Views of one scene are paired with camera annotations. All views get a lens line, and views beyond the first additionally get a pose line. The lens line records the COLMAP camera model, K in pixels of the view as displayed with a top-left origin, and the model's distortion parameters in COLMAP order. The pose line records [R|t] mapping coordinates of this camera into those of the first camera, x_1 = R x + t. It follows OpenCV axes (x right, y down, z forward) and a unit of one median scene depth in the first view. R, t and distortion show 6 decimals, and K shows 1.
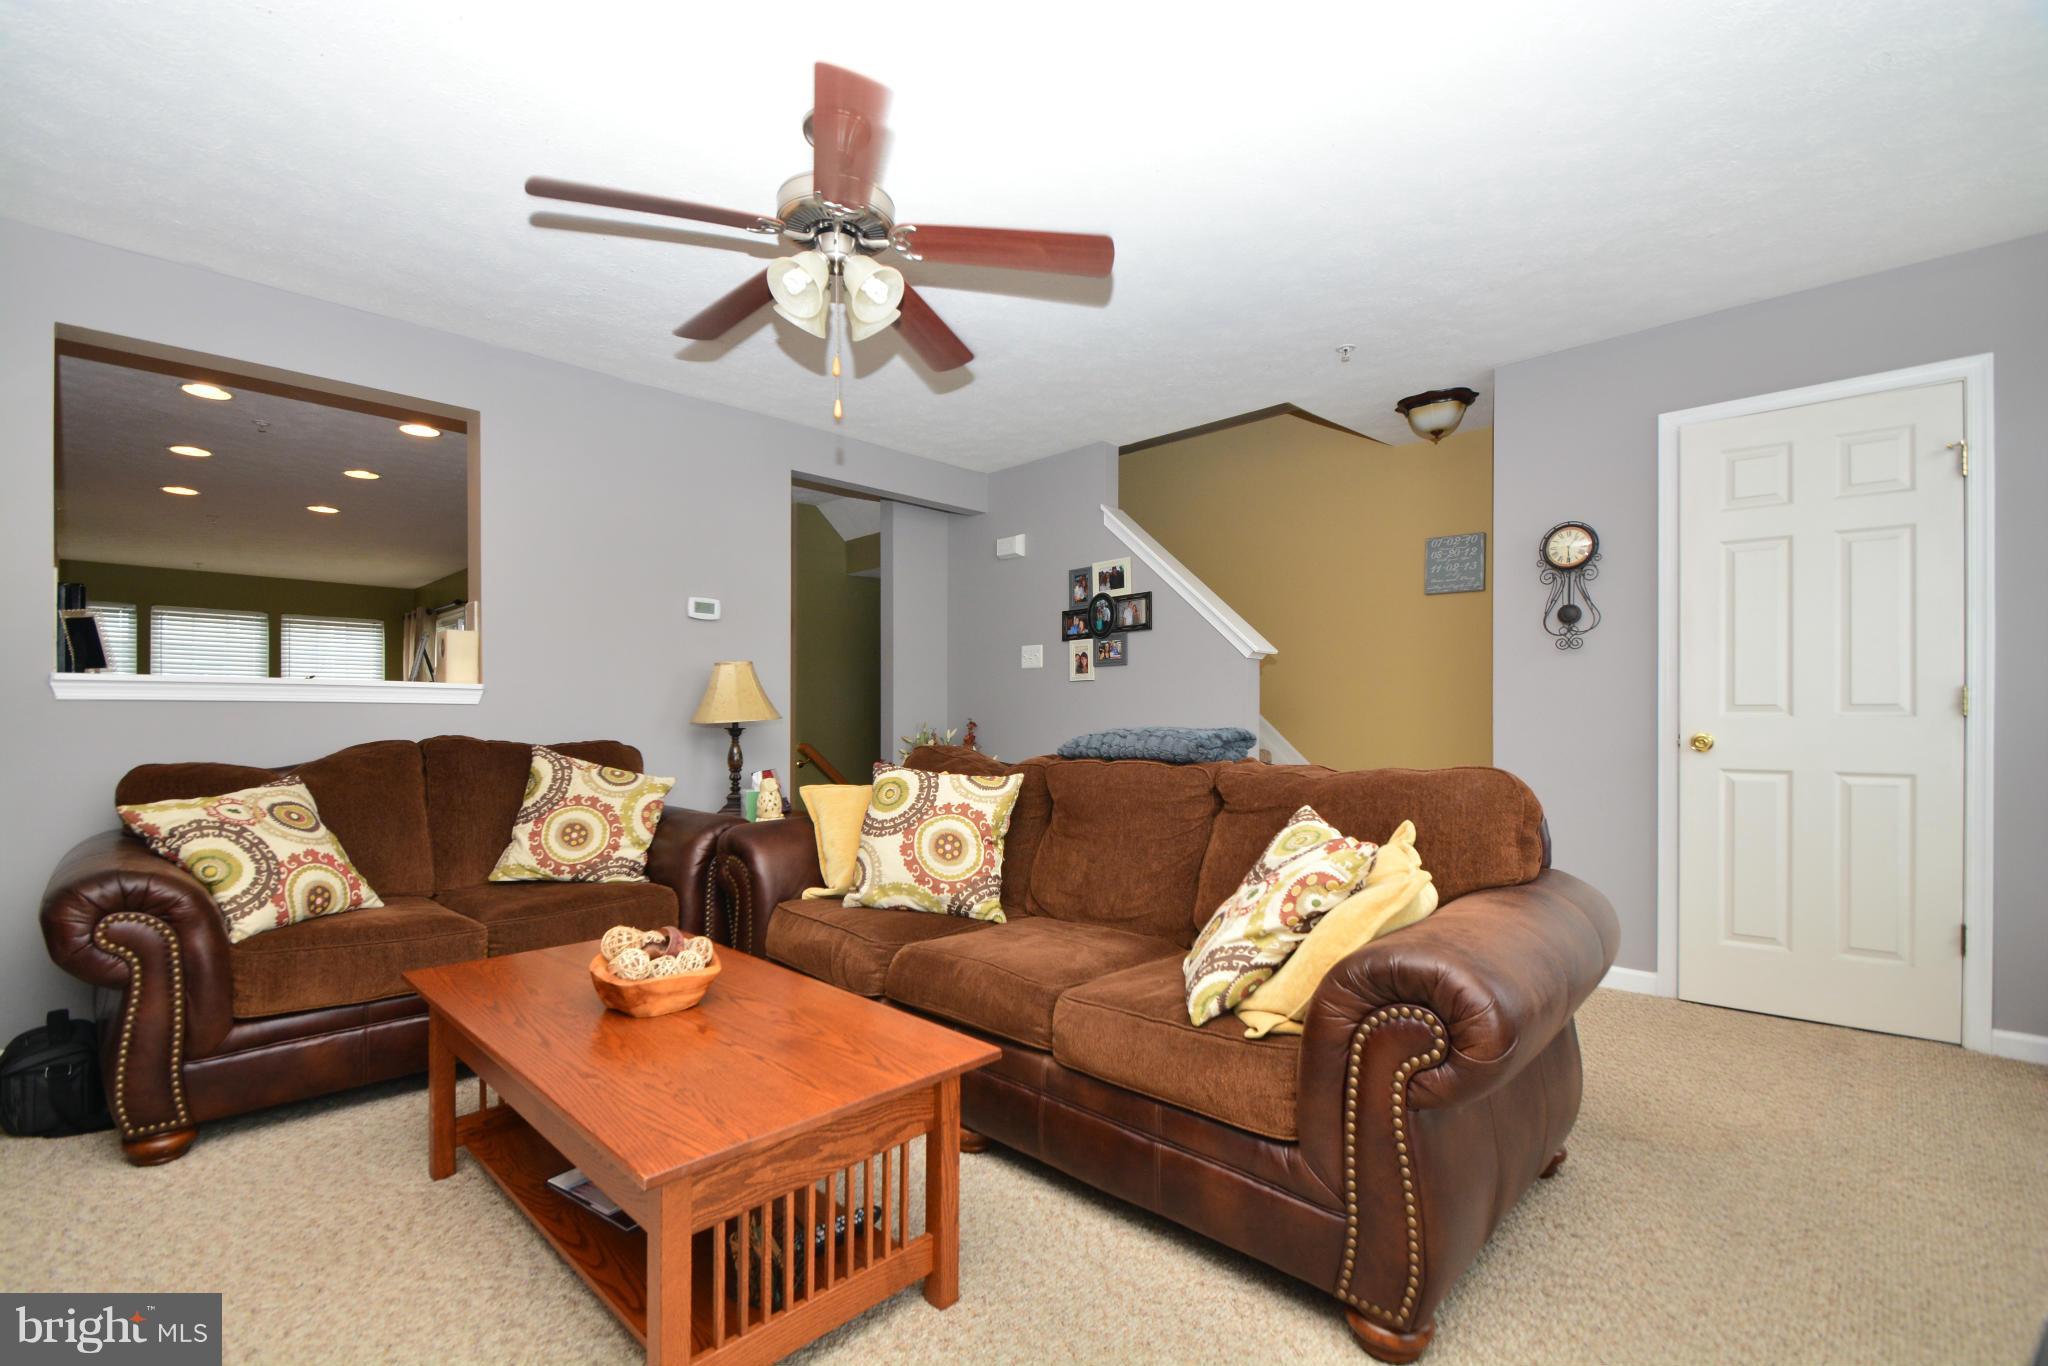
lens RADIAL K [[901.1, 0, 995.9], [0, 901.1, 714.9], [0, 0, 1]] dist [0.015076, -0.017139]
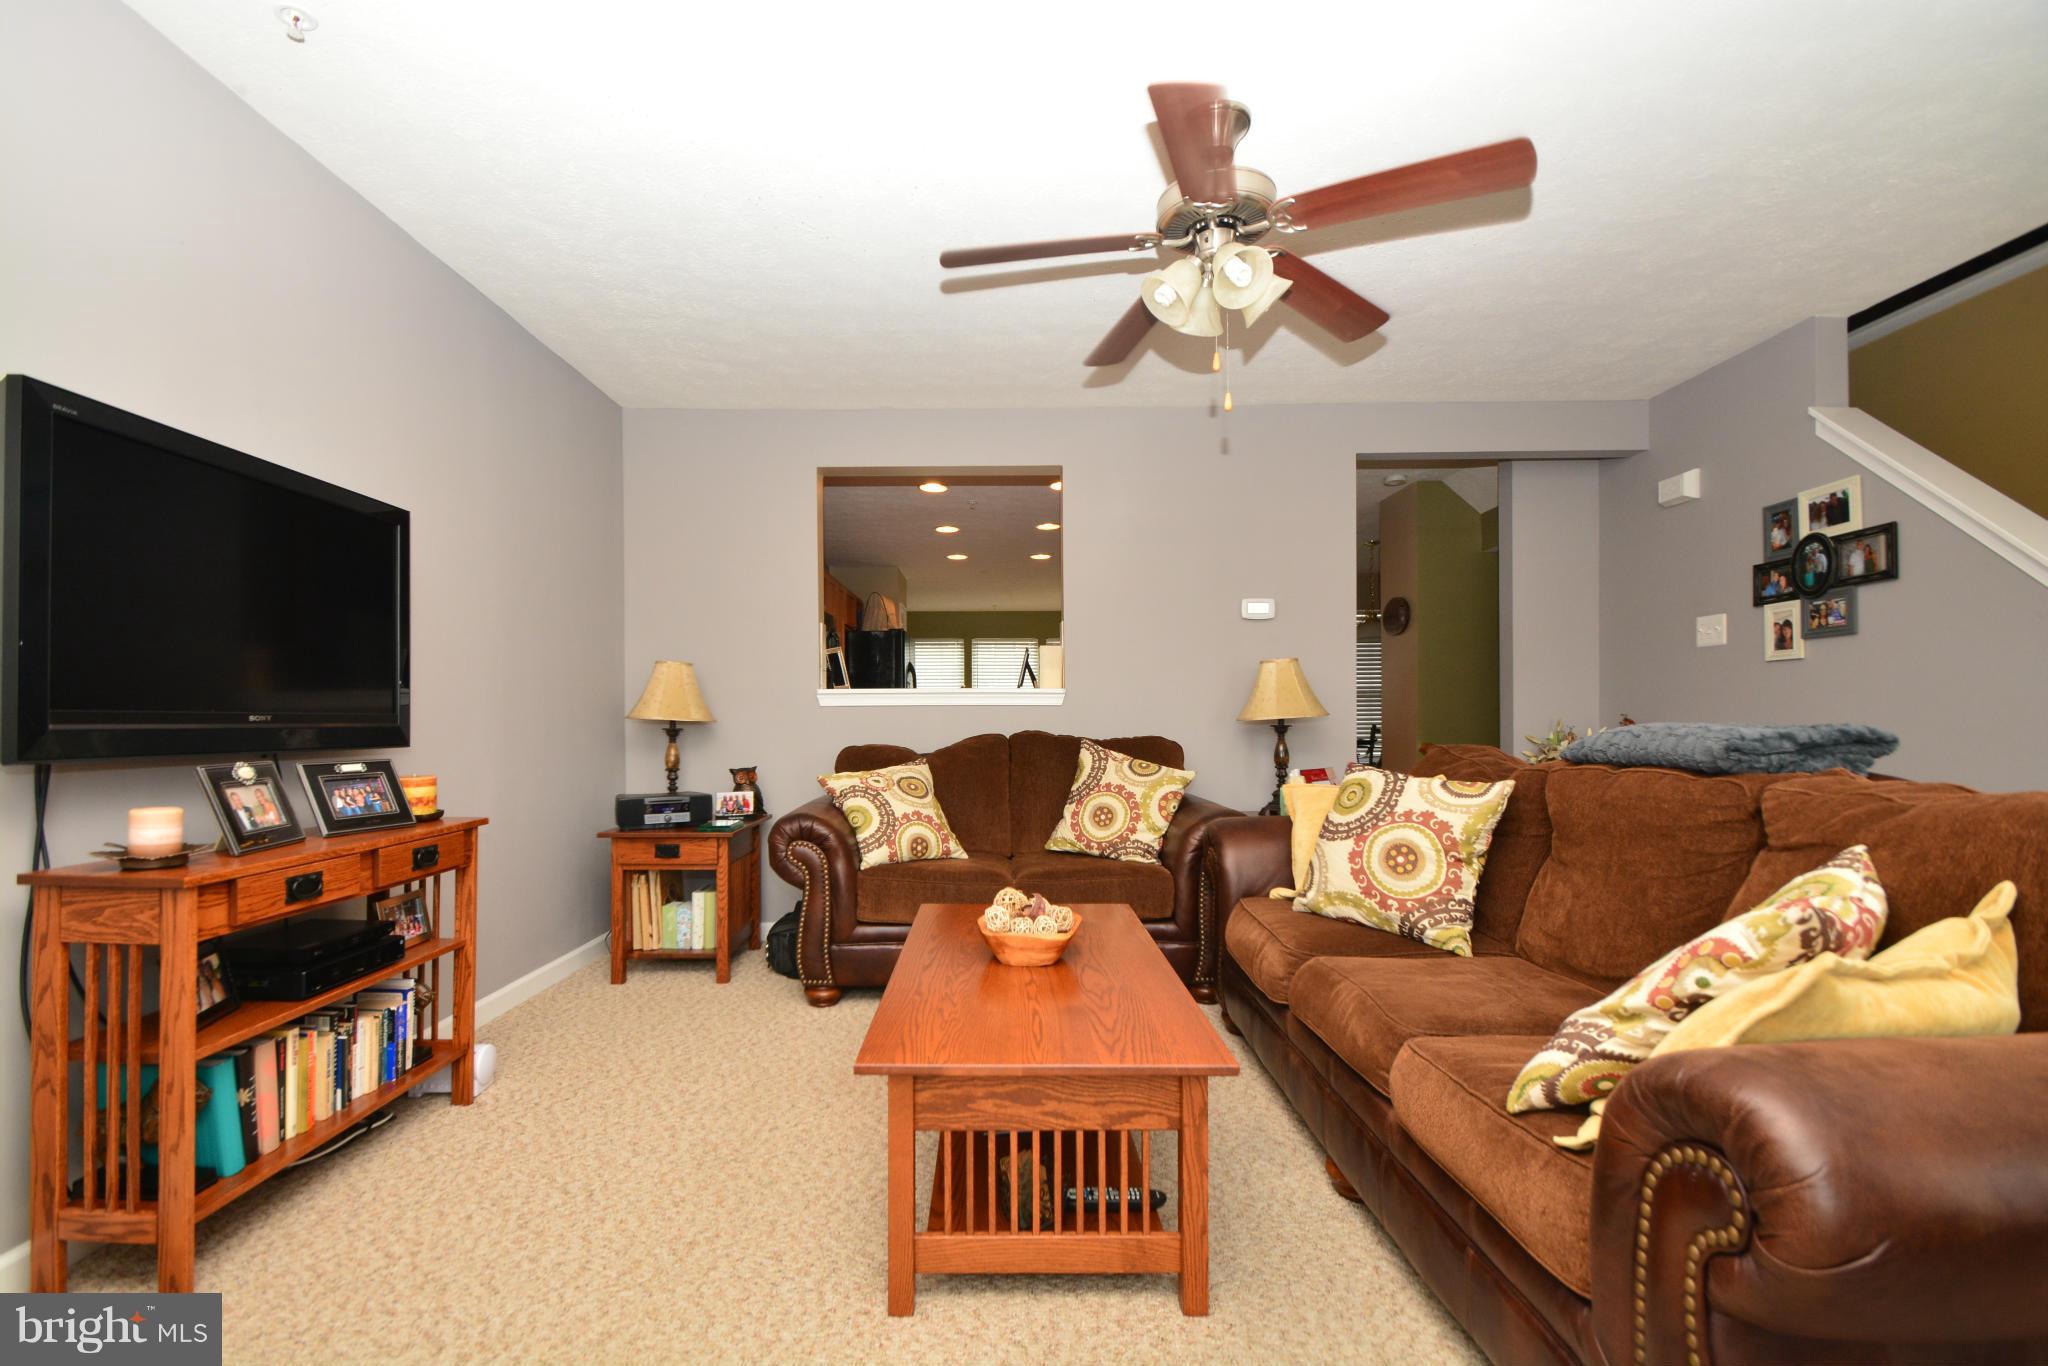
lens RADIAL K [[901.1, 0, 995.9], [0, 901.1, 714.9], [0, 0, 1]] dist [0.015076, -0.017139]
pose [[0.701509, -0.007746, -0.712618, 0.292394], [0.008118, 0.999963, -0.002877, 0.004594], [0.712614, -0.003767, 0.701546, 0.097774]]
